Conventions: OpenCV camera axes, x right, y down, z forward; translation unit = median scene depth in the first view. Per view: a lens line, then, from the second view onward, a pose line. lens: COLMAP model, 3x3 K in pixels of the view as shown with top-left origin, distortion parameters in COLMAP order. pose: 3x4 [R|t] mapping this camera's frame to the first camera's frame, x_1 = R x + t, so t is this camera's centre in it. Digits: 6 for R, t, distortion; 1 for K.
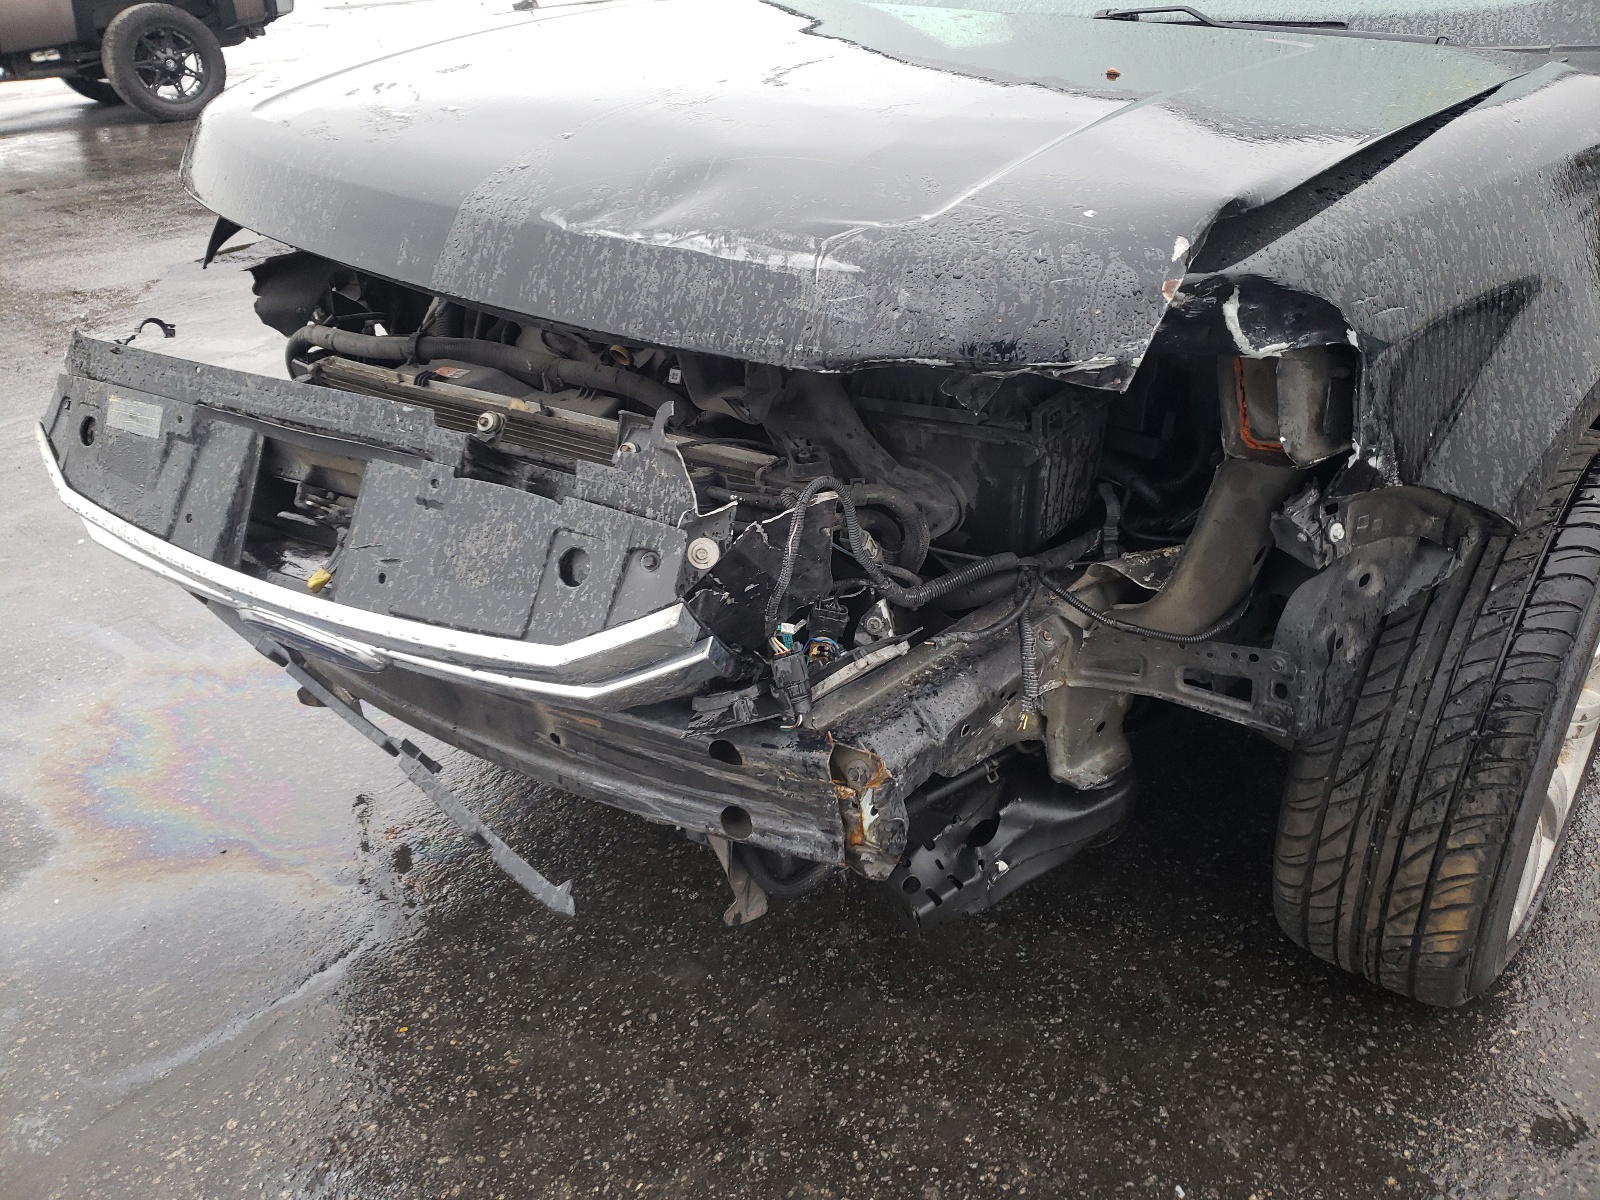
lens RADIAL K [[1259.8, 0, 806.0], [0, 1259.8, 562.5], [0, 0, 1]] dist [0.089308, -0.126565]
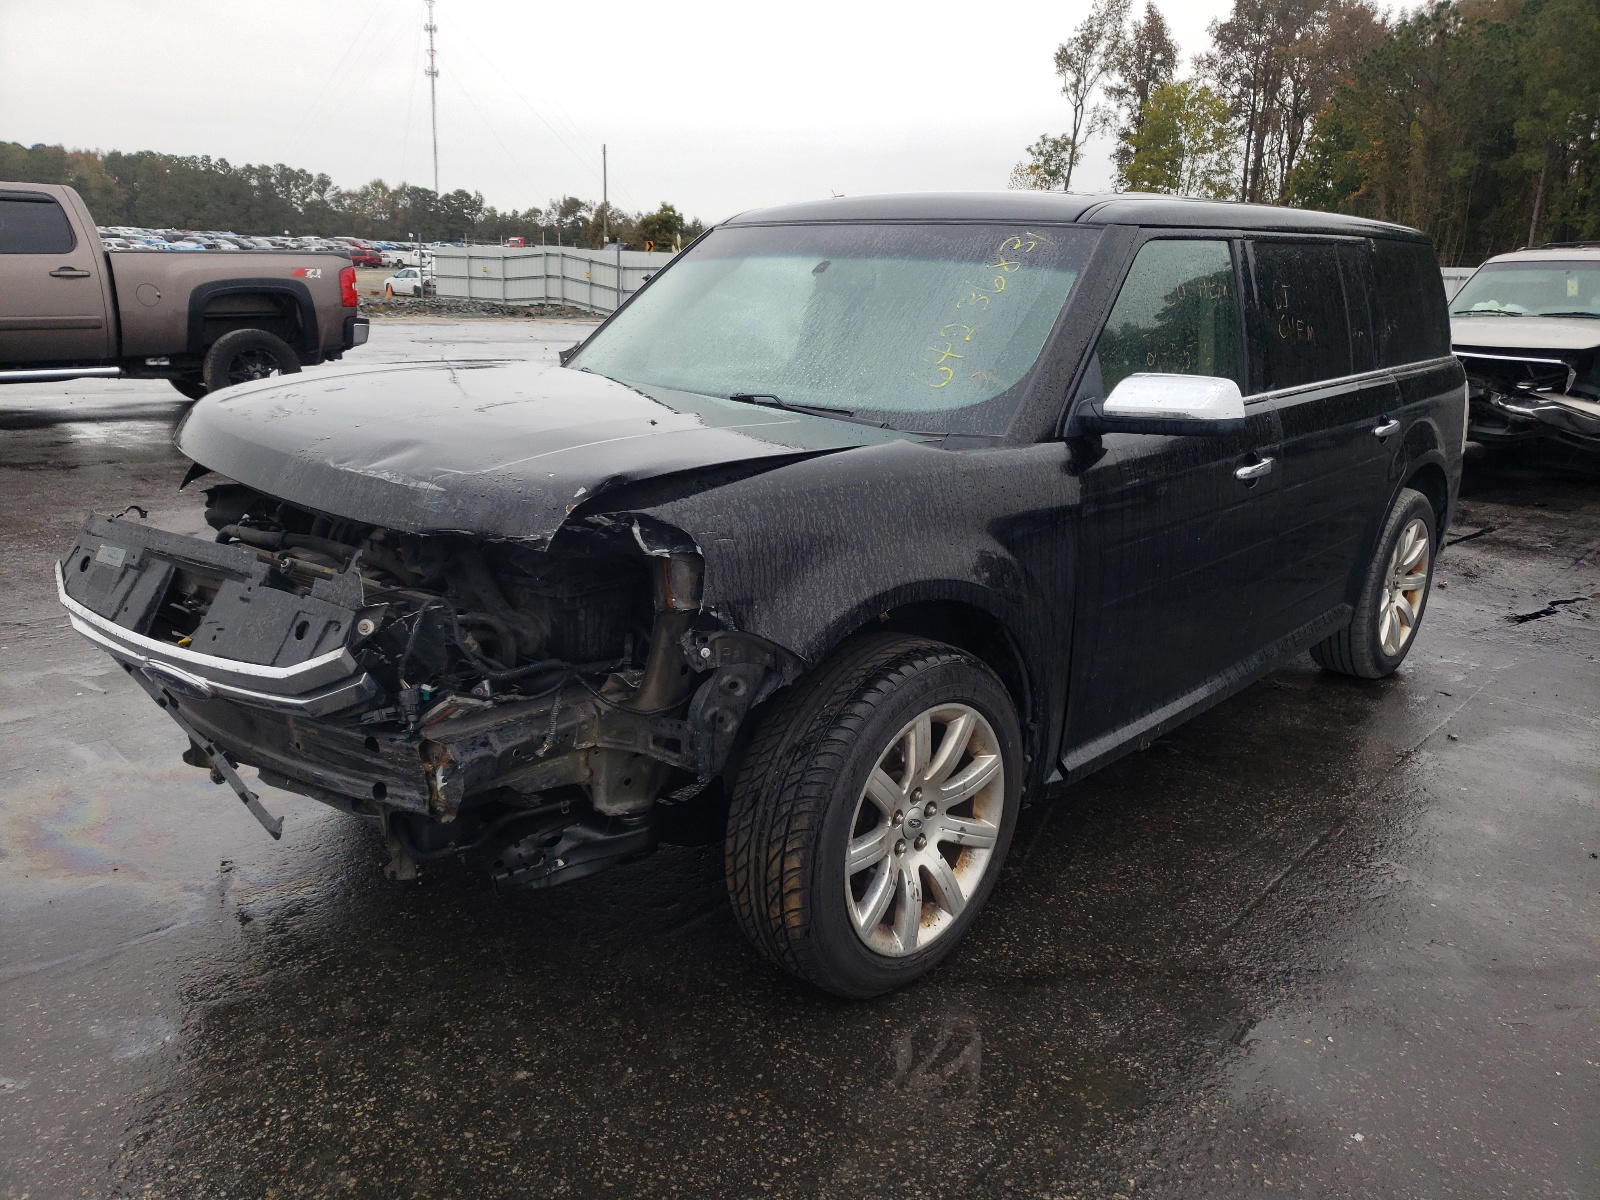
lens RADIAL K [[1259.8, 0, 806.0], [0, 1259.8, 562.5], [0, 0, 1]] dist [0.089308, -0.126565]
pose [[0.995297, 0.088008, -0.040478, 0.579024], [-0.095500, 0.961494, -0.257700, 0.294858], [0.016240, 0.260354, 0.965377, -0.798390]]
